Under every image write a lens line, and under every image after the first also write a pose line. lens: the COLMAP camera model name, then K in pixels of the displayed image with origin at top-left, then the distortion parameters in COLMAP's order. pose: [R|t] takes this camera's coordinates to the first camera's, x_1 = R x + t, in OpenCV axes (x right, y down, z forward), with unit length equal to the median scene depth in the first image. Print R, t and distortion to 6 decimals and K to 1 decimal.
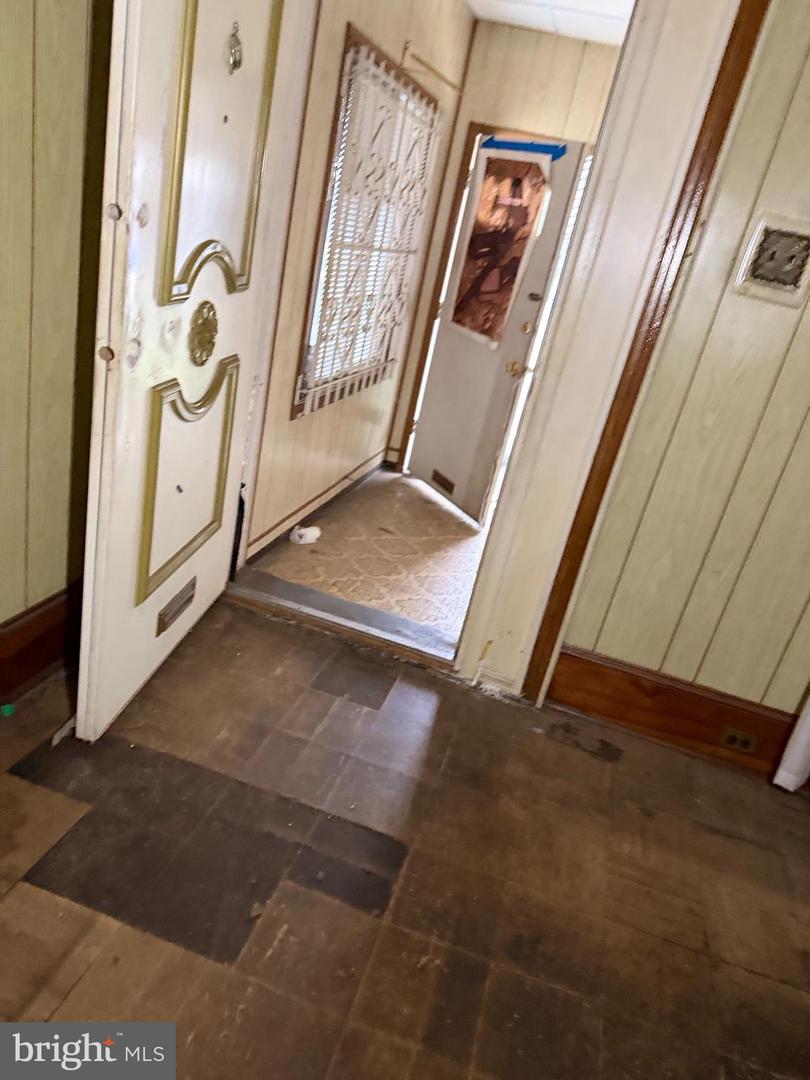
lens RADIAL K [[756.6, 0, 409.4], [0, 756.6, 537.1], [0, 0, 1]] dist [0.053447, -0.059084]
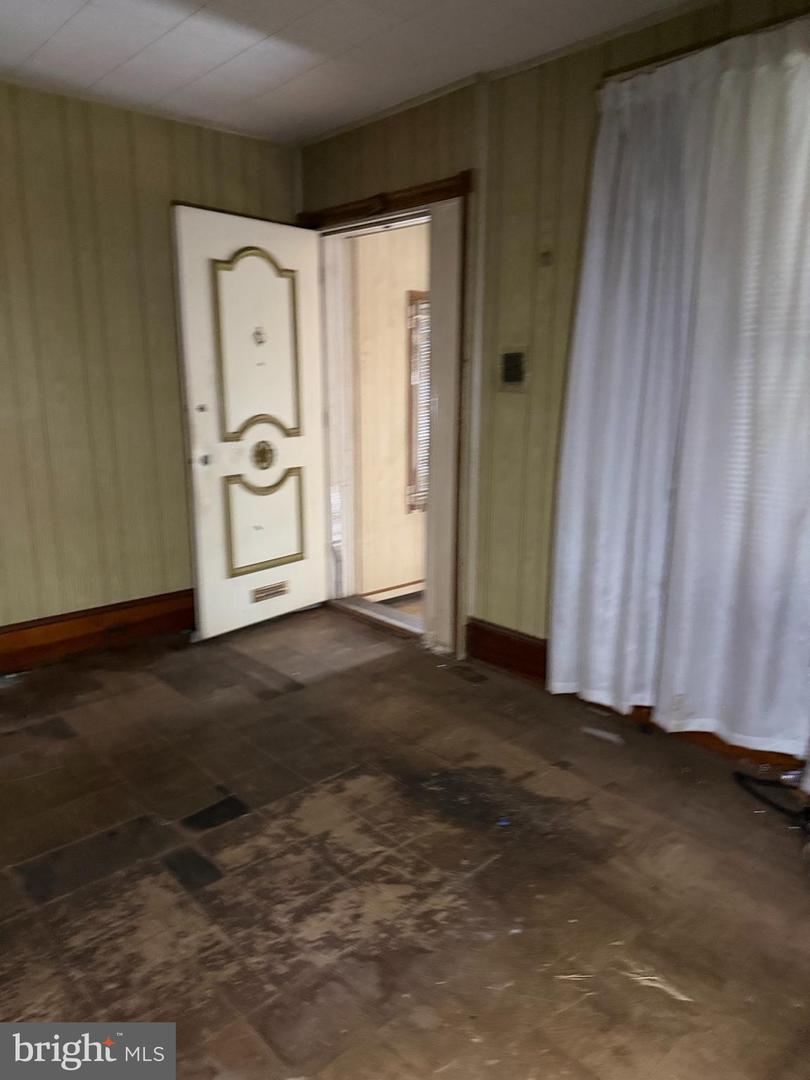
lens RADIAL K [[756.6, 0, 409.4], [0, 756.6, 537.1], [0, 0, 1]] dist [0.053447, -0.059084]
pose [[0.831440, -0.083054, -0.549371, 1.205422], [-0.040719, 0.976997, -0.209328, 0.386365], [0.554120, 0.196413, 0.808933, -0.461296]]
